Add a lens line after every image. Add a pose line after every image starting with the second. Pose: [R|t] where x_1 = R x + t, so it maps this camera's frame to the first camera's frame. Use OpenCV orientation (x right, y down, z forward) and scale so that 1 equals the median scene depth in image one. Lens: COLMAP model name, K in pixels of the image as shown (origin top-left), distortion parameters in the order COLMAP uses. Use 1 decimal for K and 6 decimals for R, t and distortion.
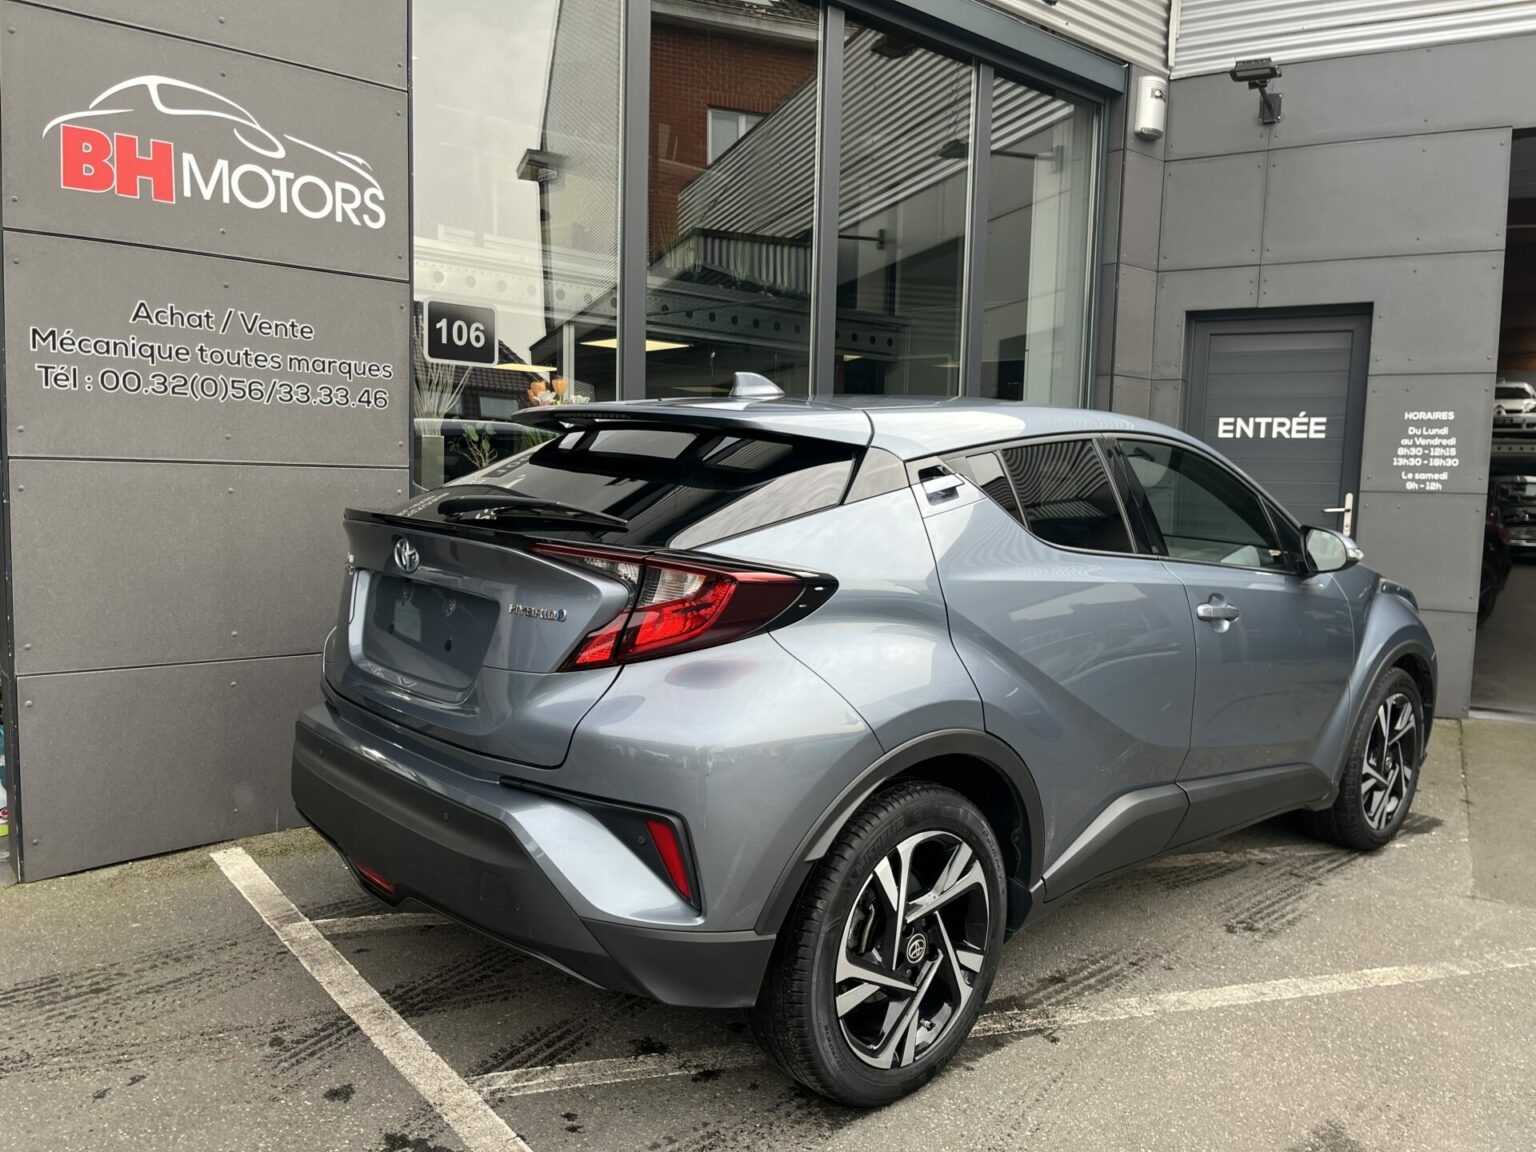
lens RADIAL K [[1169.5, 0, 775.6], [0, 1169.5, 580.0], [0, 0, 1]] dist [0.086830, -0.127576]
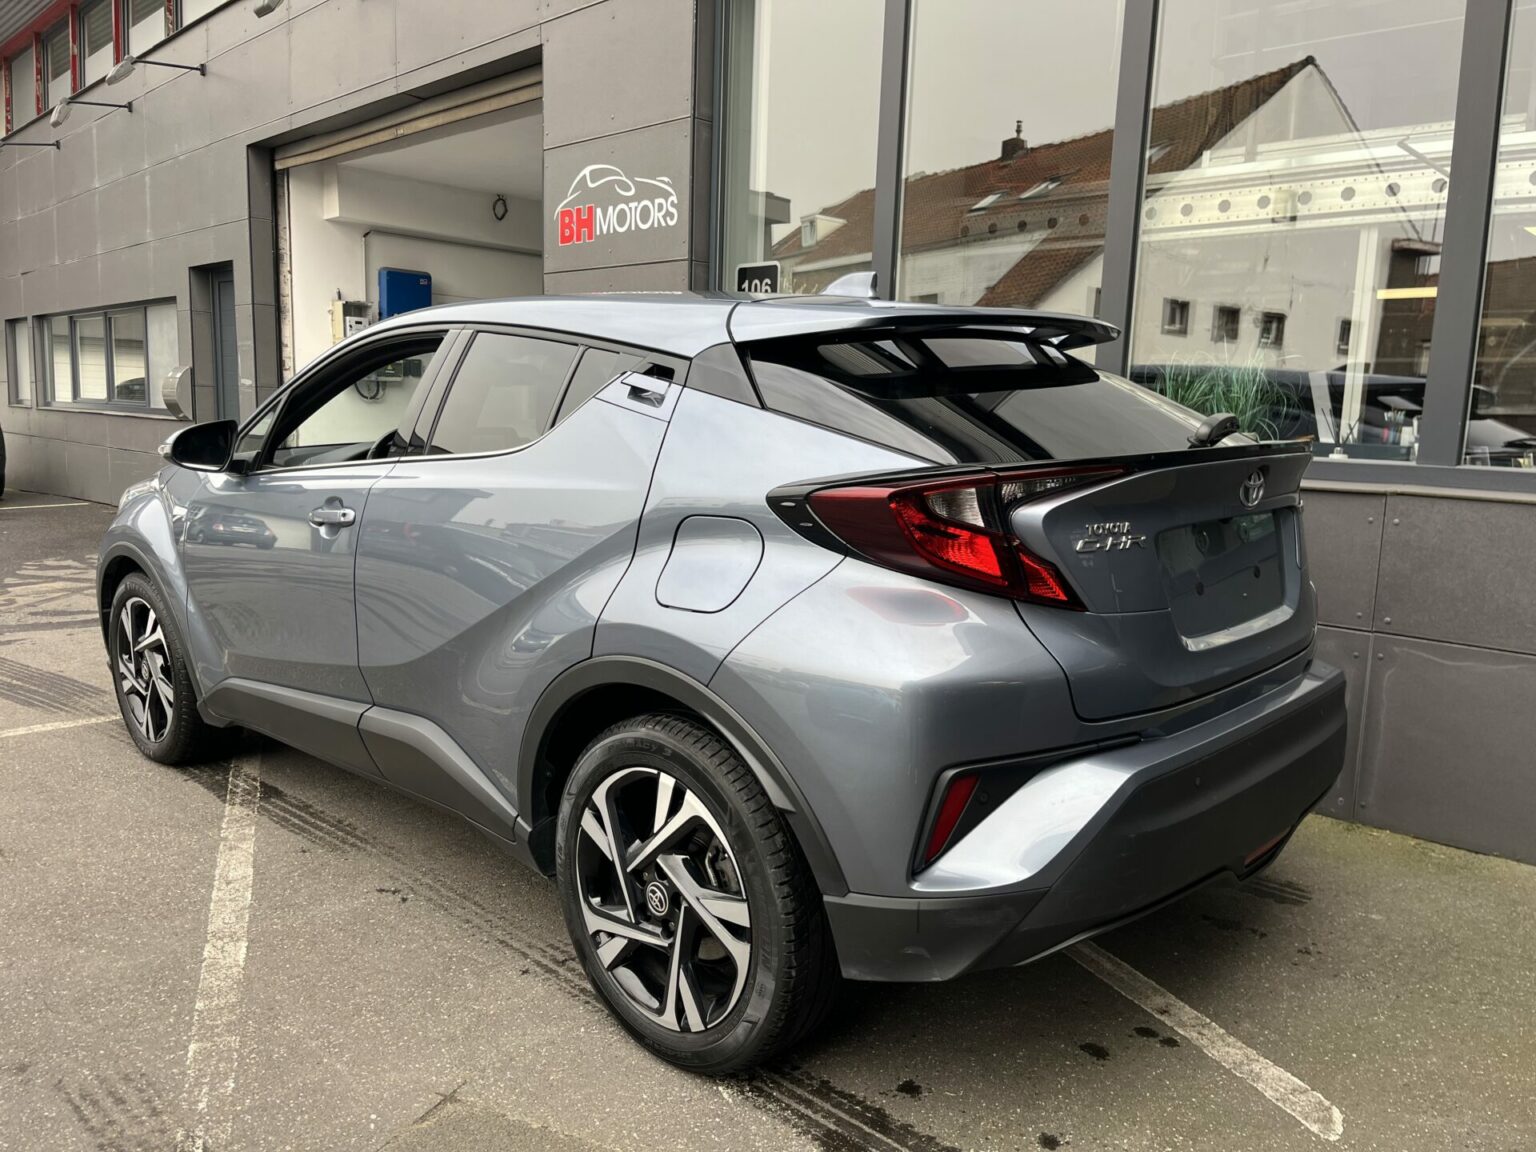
lens RADIAL K [[1169.6, 0, 774.8], [0, 1169.6, 574.4], [0, 0, 1]] dist [0.076312, -0.099225]
pose [[0.068276, 0.118135, -0.990648, 0.675635], [-0.110867, 0.987713, 0.110144, -0.034844], [0.991487, 0.102310, 0.080534, 0.648104]]
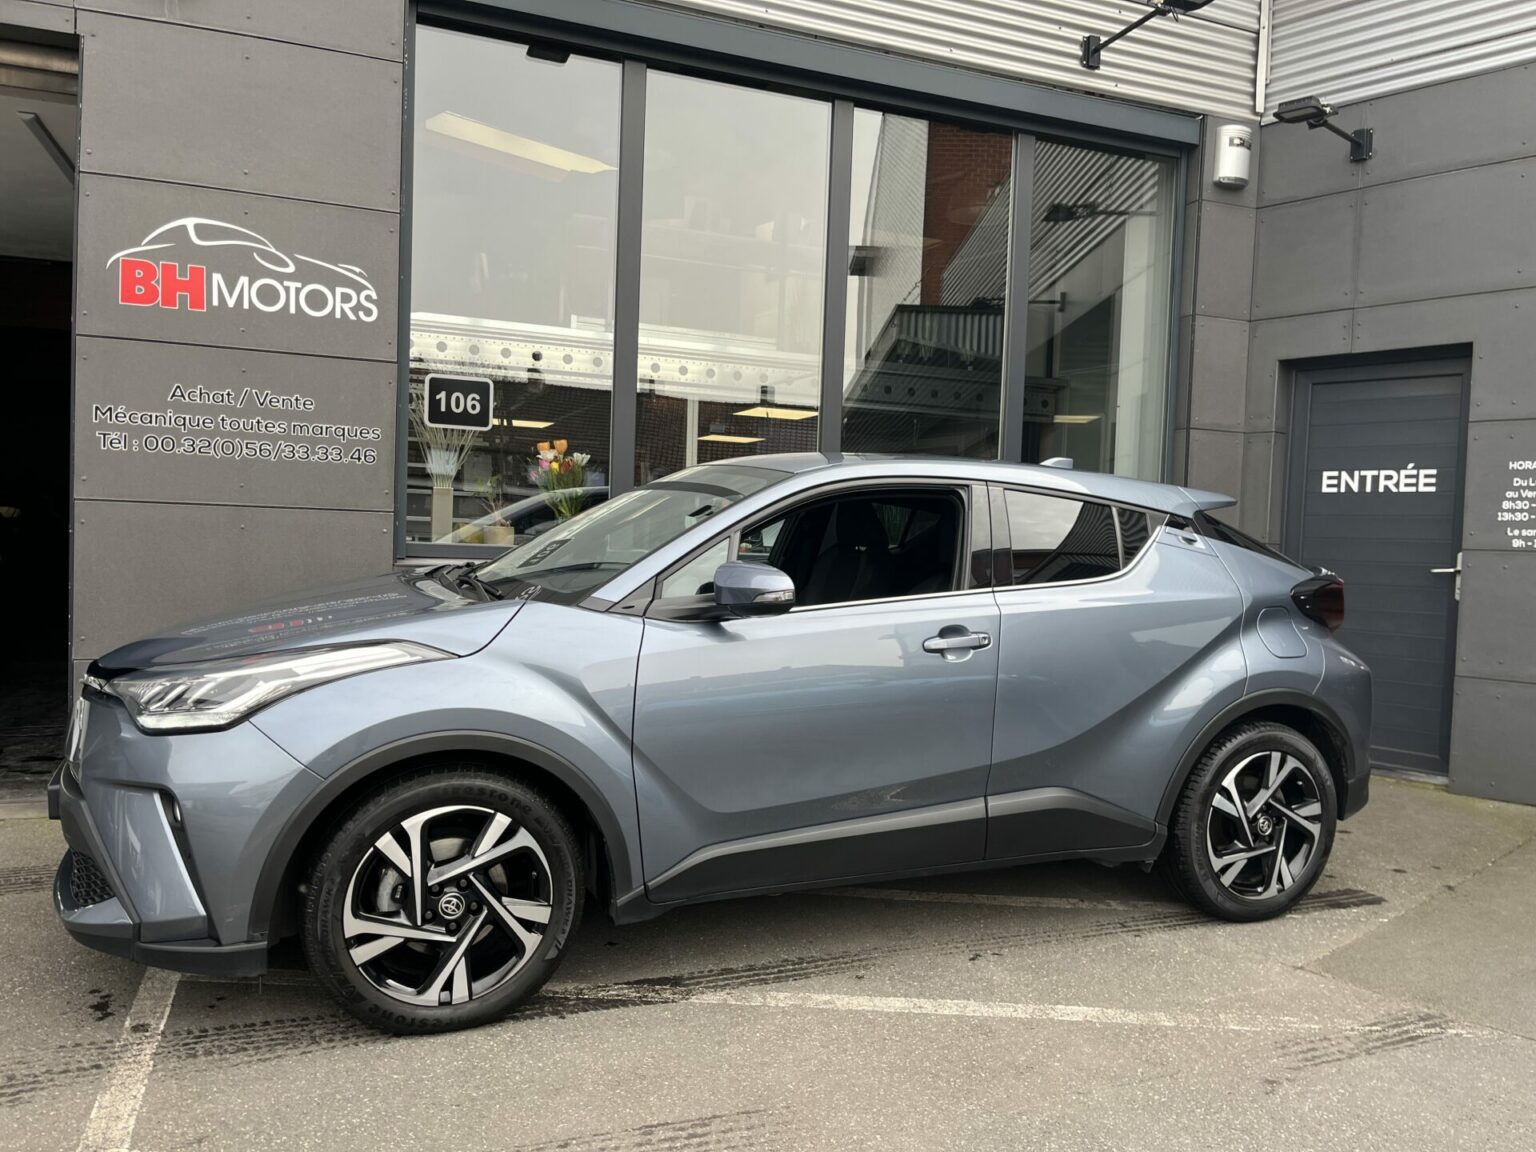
lens RADIAL K [[1169.6, 0, 774.8], [0, 1169.6, 574.4], [0, 0, 1]] dist [0.076312, -0.099225]
pose [[0.947114, 0.016197, -0.320489, 0.294285], [-0.037665, 0.997433, -0.060901, 0.019133], [0.318680, 0.069751, 0.945292, -0.018559]]
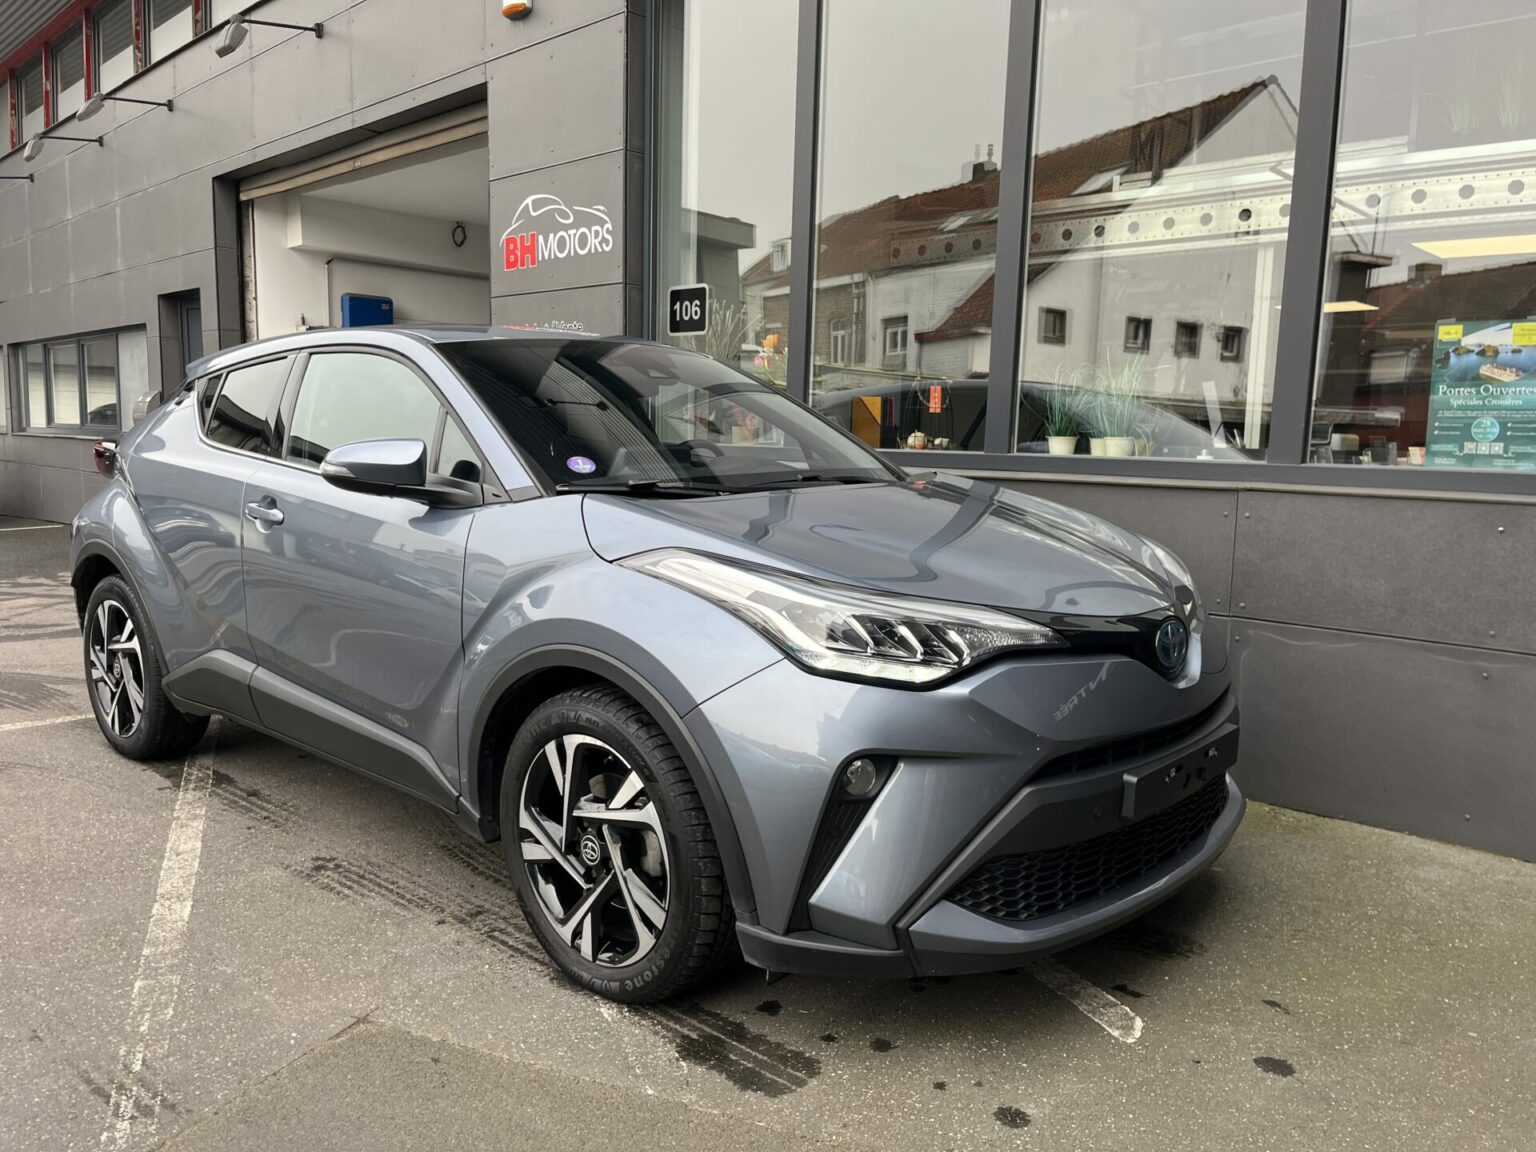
lens RADIAL K [[1171.5, 0, 758.0], [0, 1171.5, 577.2], [0, 0, 1]] dist [0.075307, -0.096852]
pose [[0.071523, 0.102293, -0.992180, 0.728988], [-0.099716, 0.990477, 0.094930, -0.031663], [0.992442, 0.092147, 0.081042, 0.681730]]
